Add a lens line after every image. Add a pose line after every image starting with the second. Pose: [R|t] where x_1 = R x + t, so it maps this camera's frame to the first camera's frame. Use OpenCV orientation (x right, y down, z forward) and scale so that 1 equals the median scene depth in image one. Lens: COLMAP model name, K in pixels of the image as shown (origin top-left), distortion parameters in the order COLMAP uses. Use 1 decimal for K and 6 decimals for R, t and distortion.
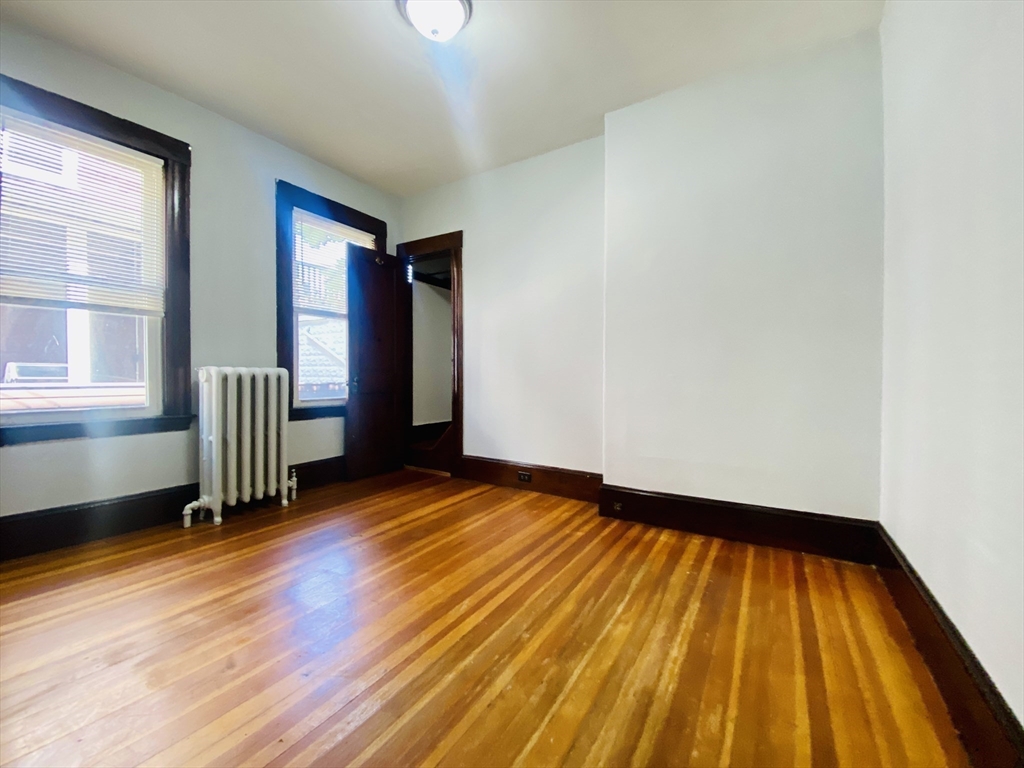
lens RADIAL K [[421.4, 0, 512.0], [0, 421.4, 384.0], [0, 0, 1]] dist [0.008059, -0.000899]
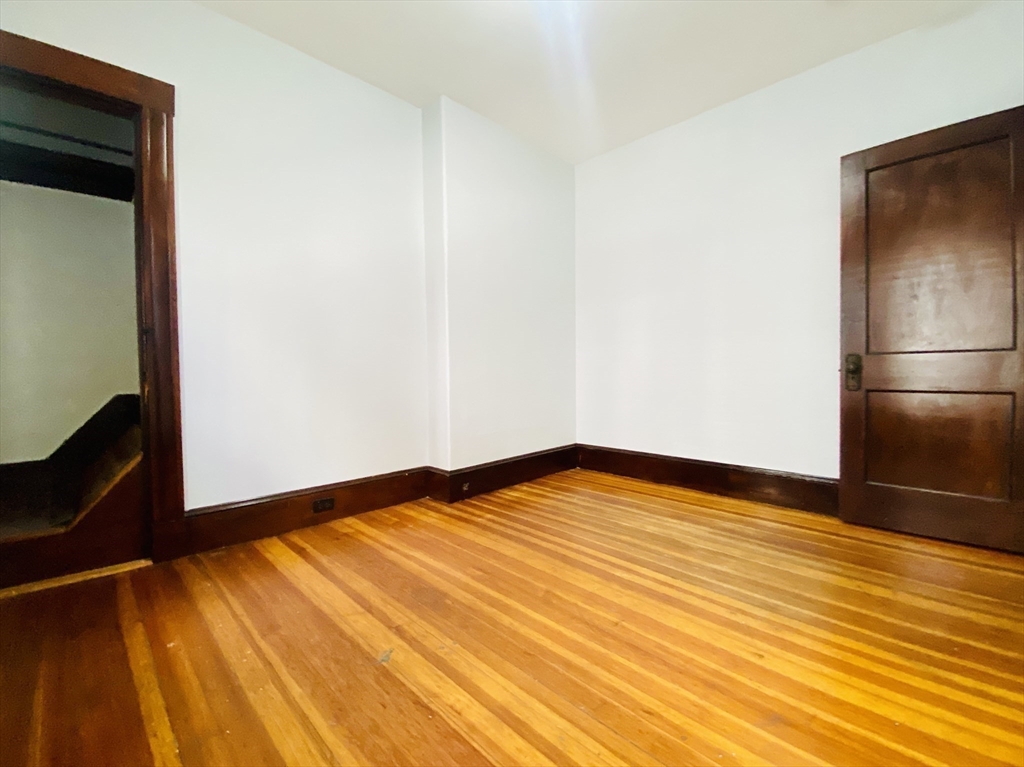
lens RADIAL K [[441.6, 0, 517.4], [0, 441.6, 386.2], [0, 0, 1]] dist [-0.000164, -0.000683]
pose [[0.232971, -0.056635, 0.970833, -0.808691], [0.039792, 0.998022, 0.048672, -0.003149], [-0.971669, 0.027292, 0.234763, 0.662935]]
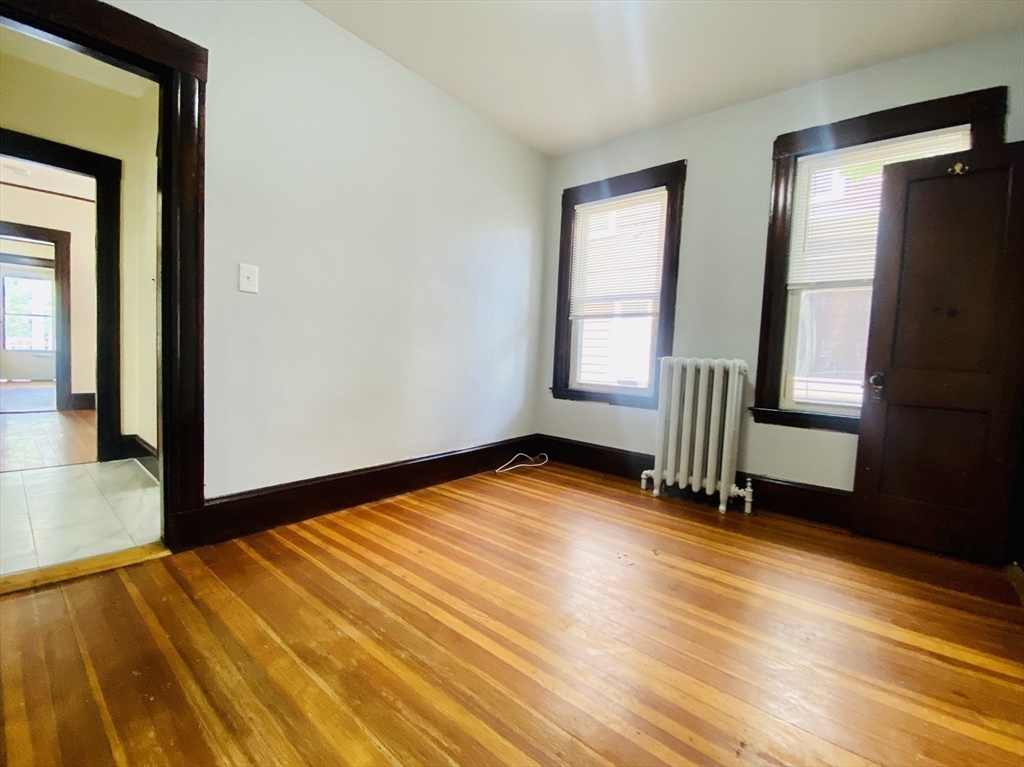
lens RADIAL K [[441.6, 0, 517.4], [0, 441.6, 386.2], [0, 0, 1]] dist [-0.000164, -0.000683]
pose [[-0.139331, 0.059203, -0.988475, 0.520769], [-0.060851, 0.995813, 0.068220, -0.020655], [0.988374, 0.069655, -0.135145, 0.788157]]
